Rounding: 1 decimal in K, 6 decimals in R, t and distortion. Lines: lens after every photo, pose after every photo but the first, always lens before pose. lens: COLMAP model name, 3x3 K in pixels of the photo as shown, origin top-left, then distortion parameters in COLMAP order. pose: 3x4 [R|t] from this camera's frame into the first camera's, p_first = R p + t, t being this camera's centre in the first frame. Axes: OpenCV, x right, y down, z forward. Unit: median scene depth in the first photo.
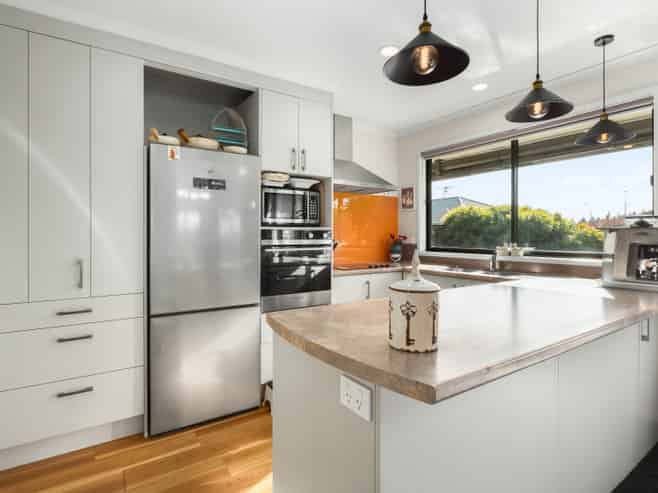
lens RADIAL K [[354.2, 0, 329.0], [0, 354.2, 246.5], [0, 0, 1]] dist [0.005170, 0.000926]
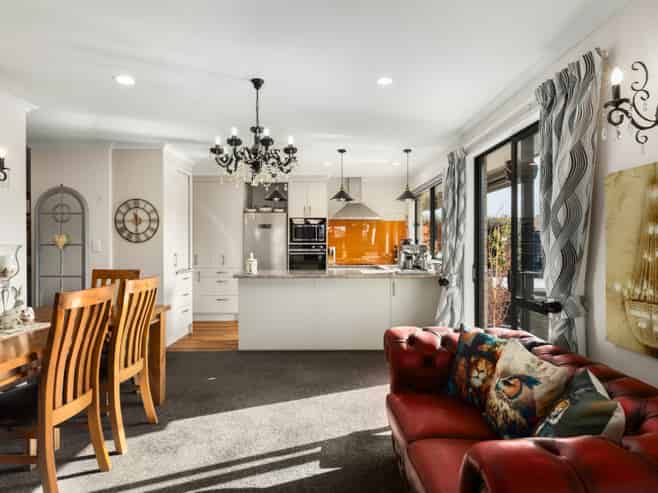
lens RADIAL K [[391.4, 0, 329.0], [0, 391.4, 246.5], [0, 0, 1]] dist [-0.143996, -0.000100]
pose [[0.839507, 0.002494, -0.543343, 1.277871], [-0.011185, 0.999857, -0.012693, -0.005849], [0.543234, 0.016734, 0.839415, -0.881866]]
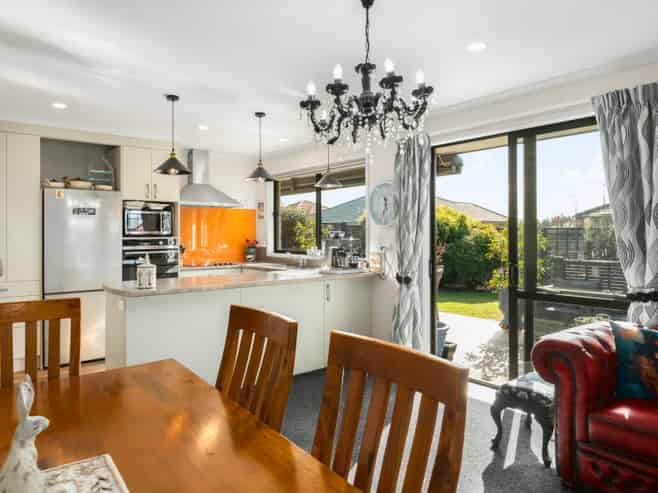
lens RADIAL K [[453.7, 0, 329.0], [0, 453.7, 246.5], [0, 0, 1]] dist [0.010332, 0.002159]
pose [[0.995781, -0.005491, 0.091600, 0.471955], [0.005570, 0.999984, -0.000617, -0.010477], [-0.091595, 0.001125, 0.995796, -0.939597]]
